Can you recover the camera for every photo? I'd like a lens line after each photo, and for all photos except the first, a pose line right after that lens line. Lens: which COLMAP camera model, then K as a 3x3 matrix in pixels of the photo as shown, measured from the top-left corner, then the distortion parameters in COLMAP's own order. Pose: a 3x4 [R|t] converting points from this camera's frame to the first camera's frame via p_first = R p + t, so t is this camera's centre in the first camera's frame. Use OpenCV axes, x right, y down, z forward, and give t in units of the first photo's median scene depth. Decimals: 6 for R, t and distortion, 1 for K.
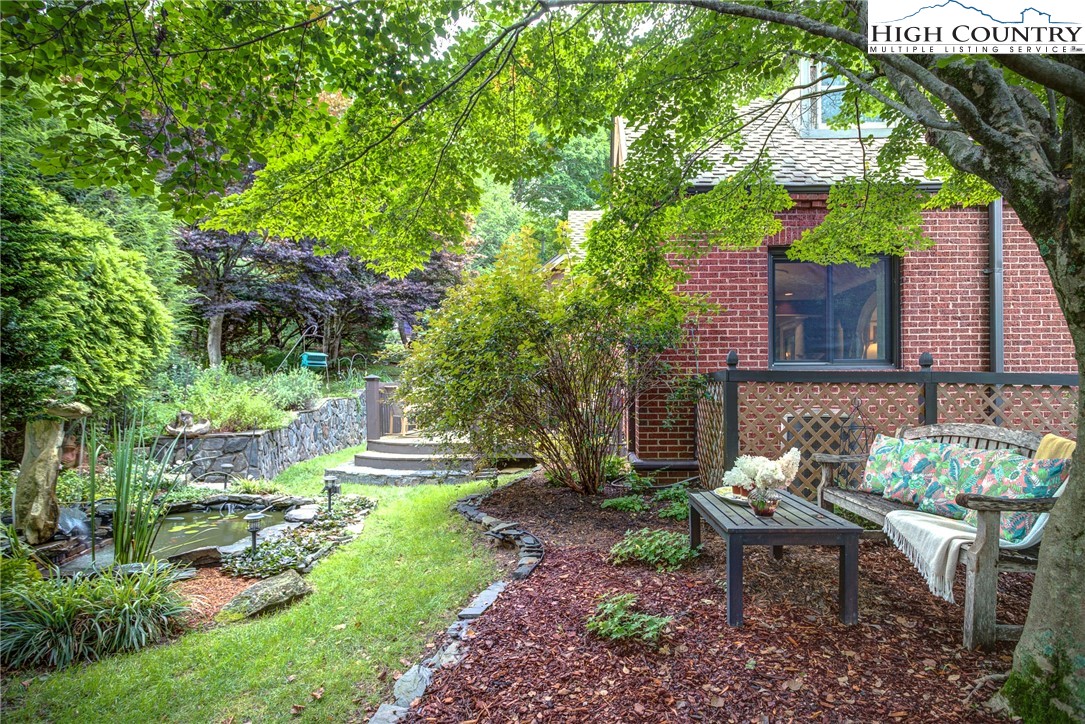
lens RADIAL K [[533.0, 0, 542.6], [0, 533.0, 369.2], [0, 0, 1]] dist [-0.018076, 0.001521]
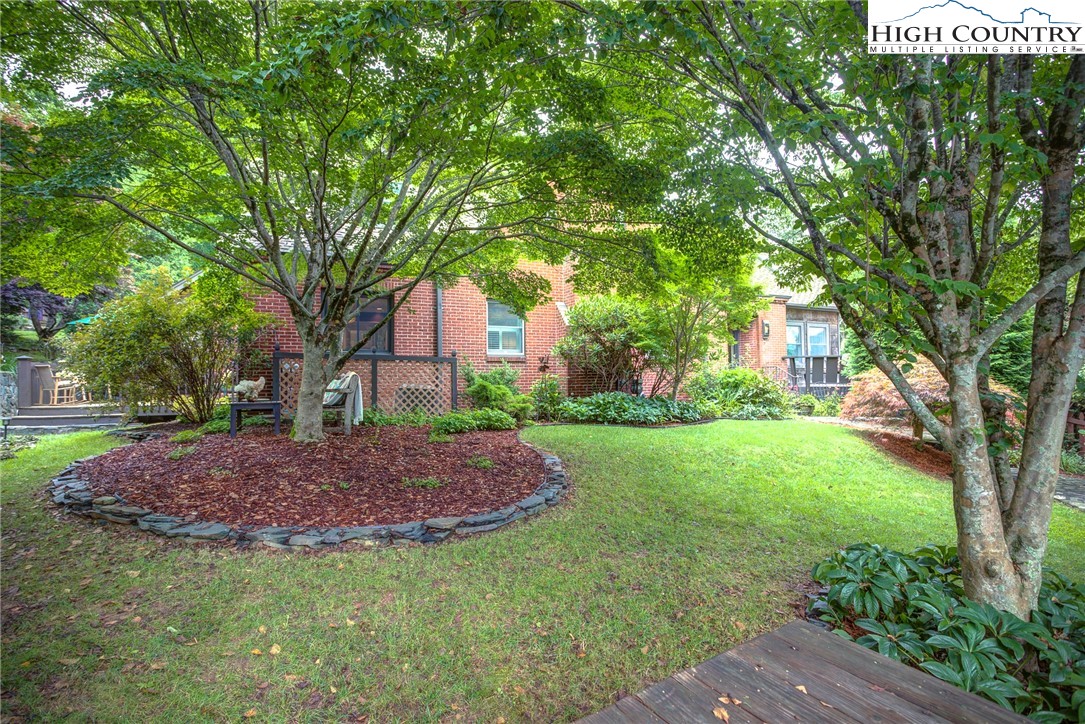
lens RADIAL K [[533.0, 0, 543.9], [0, 533.0, 361.3], [0, 0, 1]] dist [-0.018076, 0.001521]
pose [[0.858763, 0.011332, 0.512247, 0.180353], [-0.007550, 0.999927, -0.009462, 0.046388], [-0.512317, 0.004258, 0.858786, -1.248536]]
